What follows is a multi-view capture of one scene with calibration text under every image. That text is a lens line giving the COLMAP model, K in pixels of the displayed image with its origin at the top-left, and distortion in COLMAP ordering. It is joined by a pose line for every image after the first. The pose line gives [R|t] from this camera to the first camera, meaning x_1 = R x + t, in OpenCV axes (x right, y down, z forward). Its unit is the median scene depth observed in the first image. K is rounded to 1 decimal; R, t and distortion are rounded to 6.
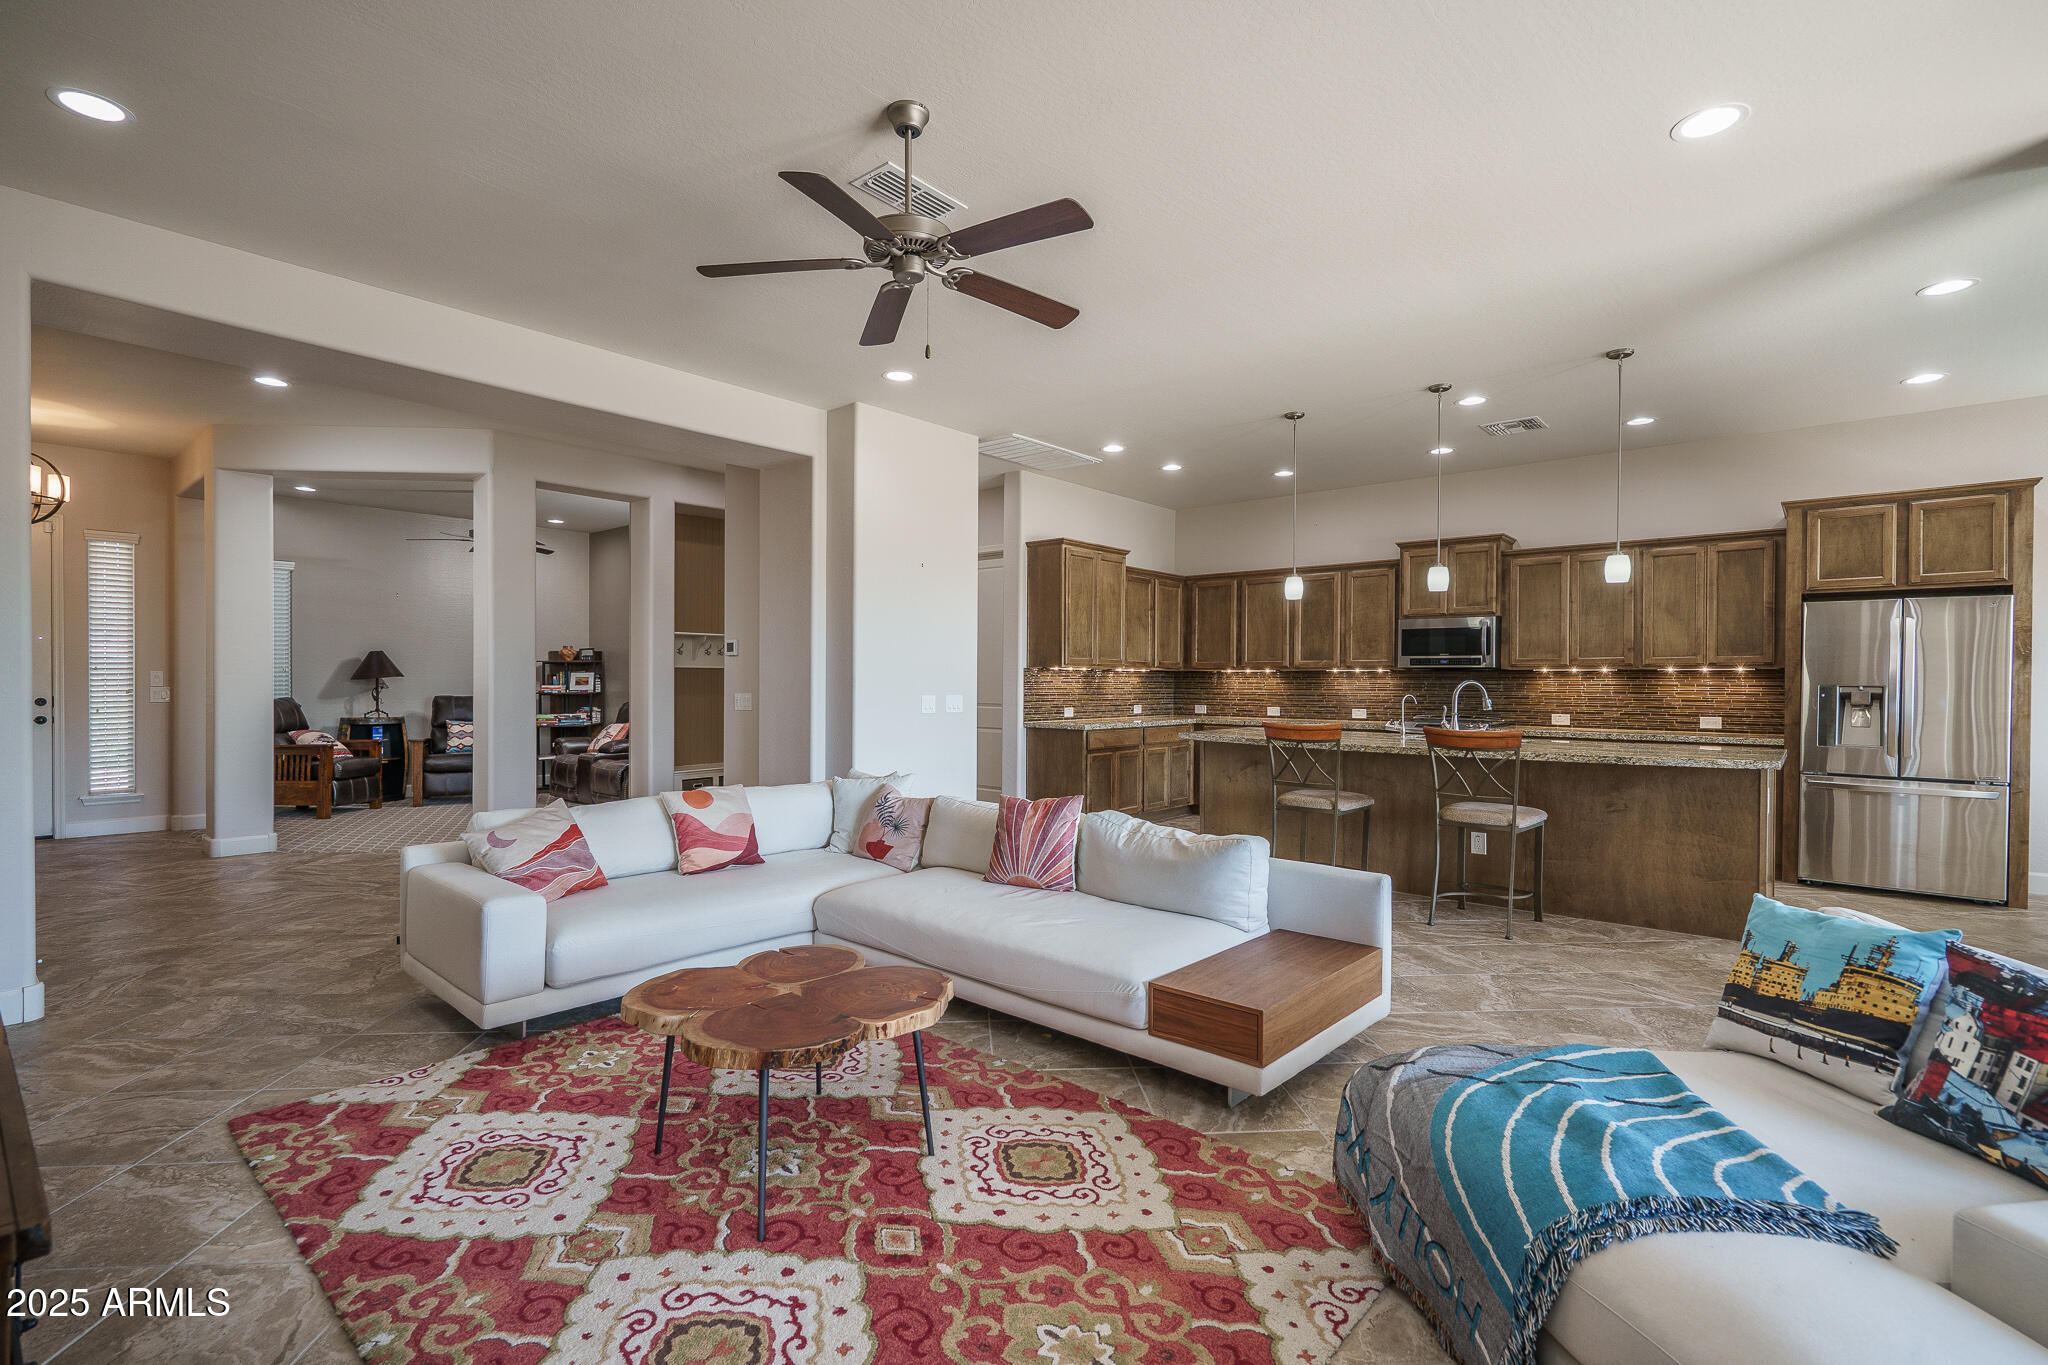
lens RADIAL K [[934.7, 0, 1038.9], [0, 934.7, 683.7], [0, 0, 1]] dist [-0.001882, -0.000221]
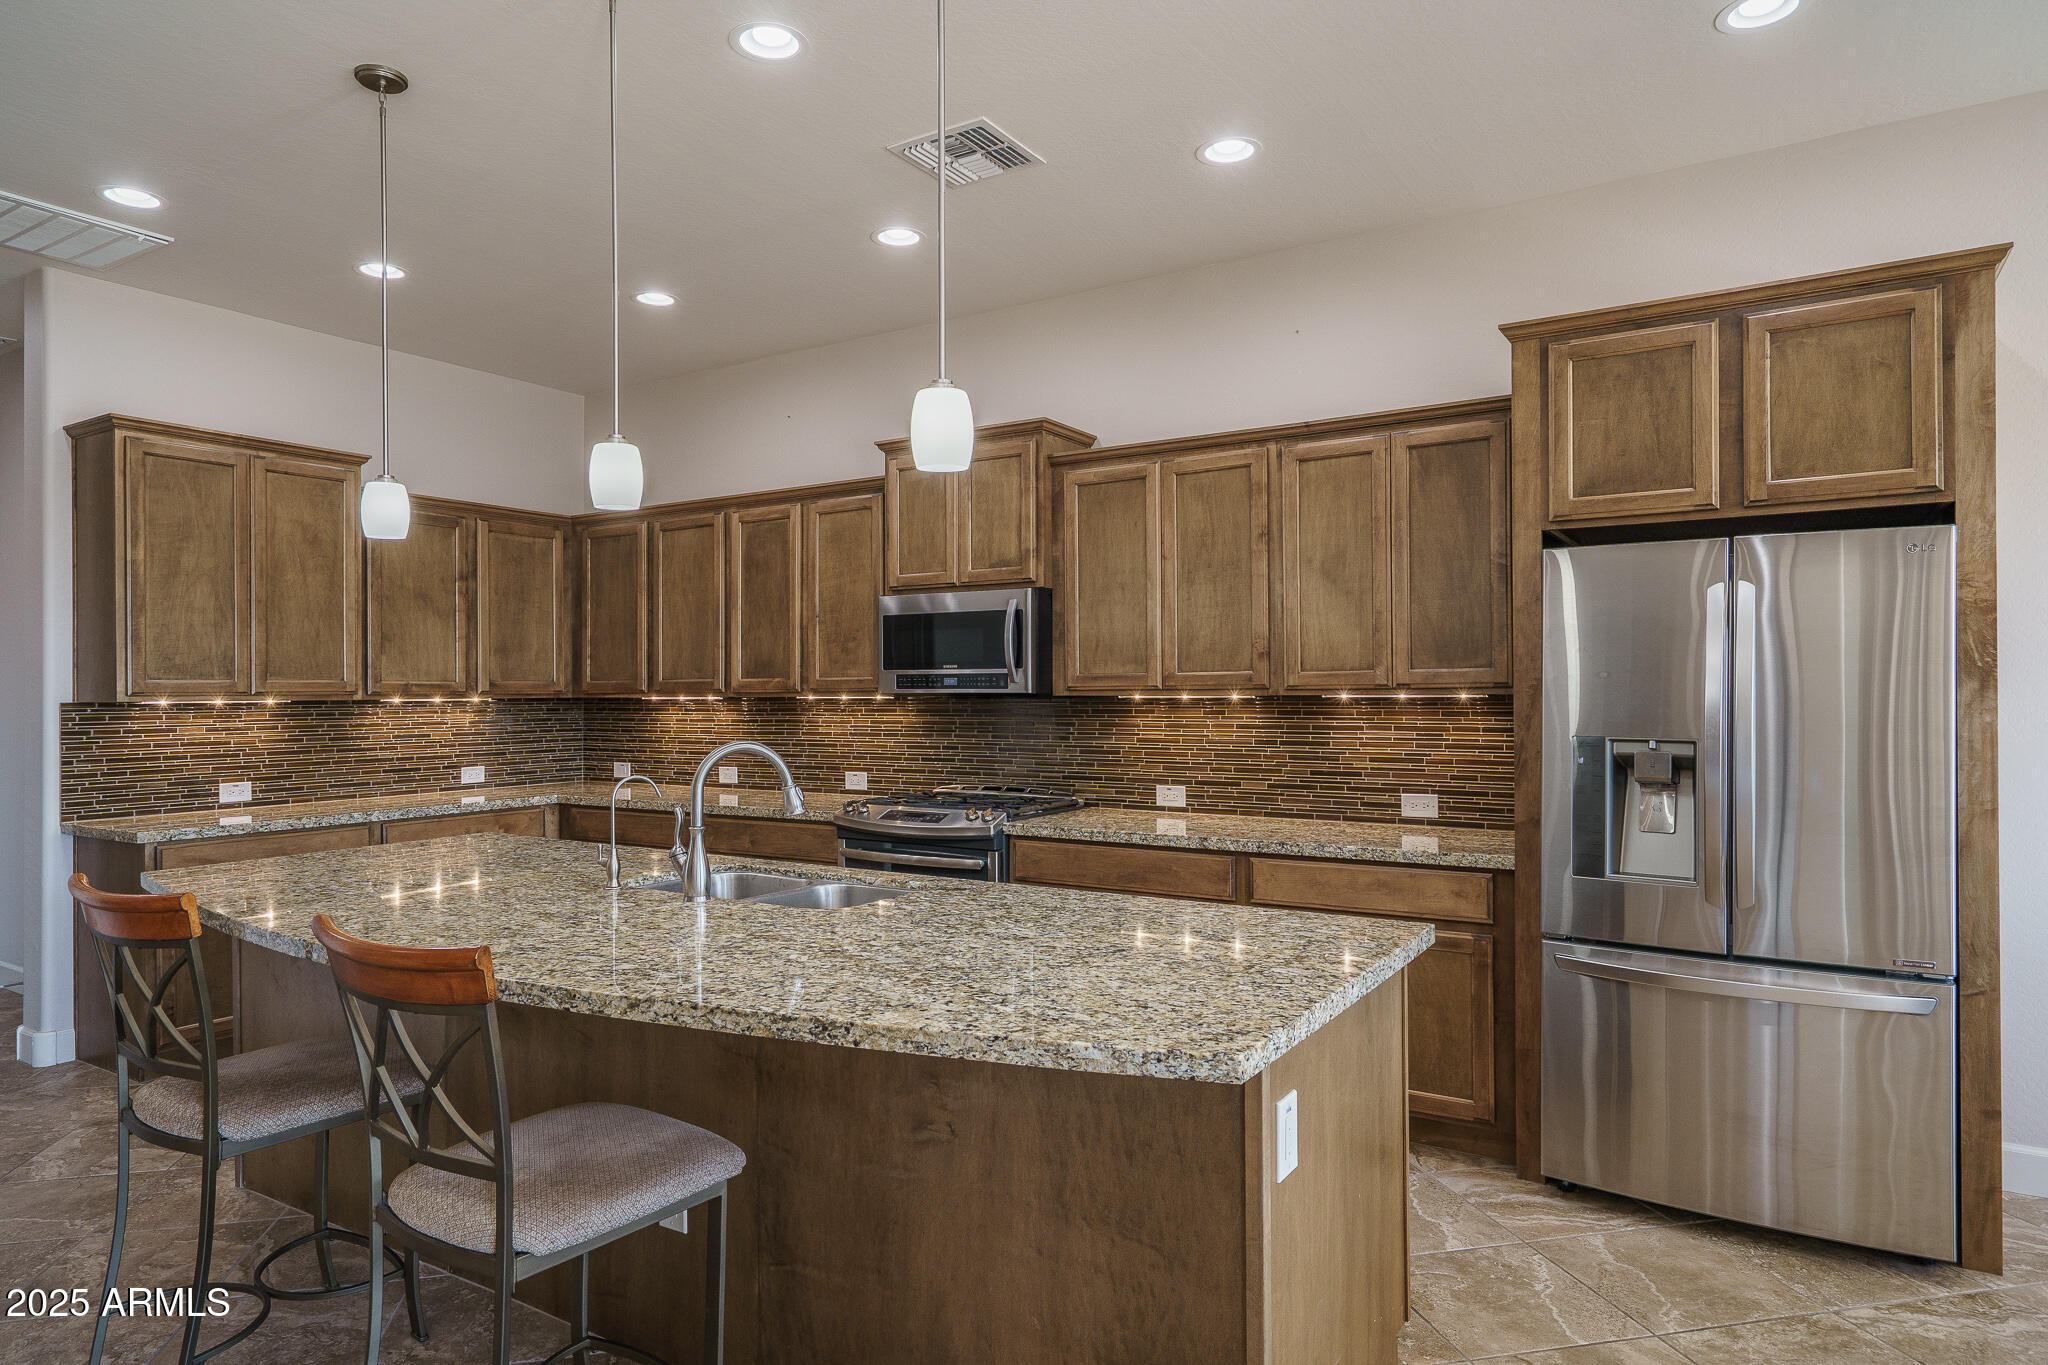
lens RADIAL K [[1244.6, 0, 1024.7], [0, 1244.6, 681.0], [0, 0, 1]] dist [0.001996, 0.004022]
pose [[0.988625, -0.010739, 0.150019, 0.440529], [0.012349, 0.999876, -0.009800, -0.019849], [-0.149895, 0.011541, 0.988634, 0.410487]]
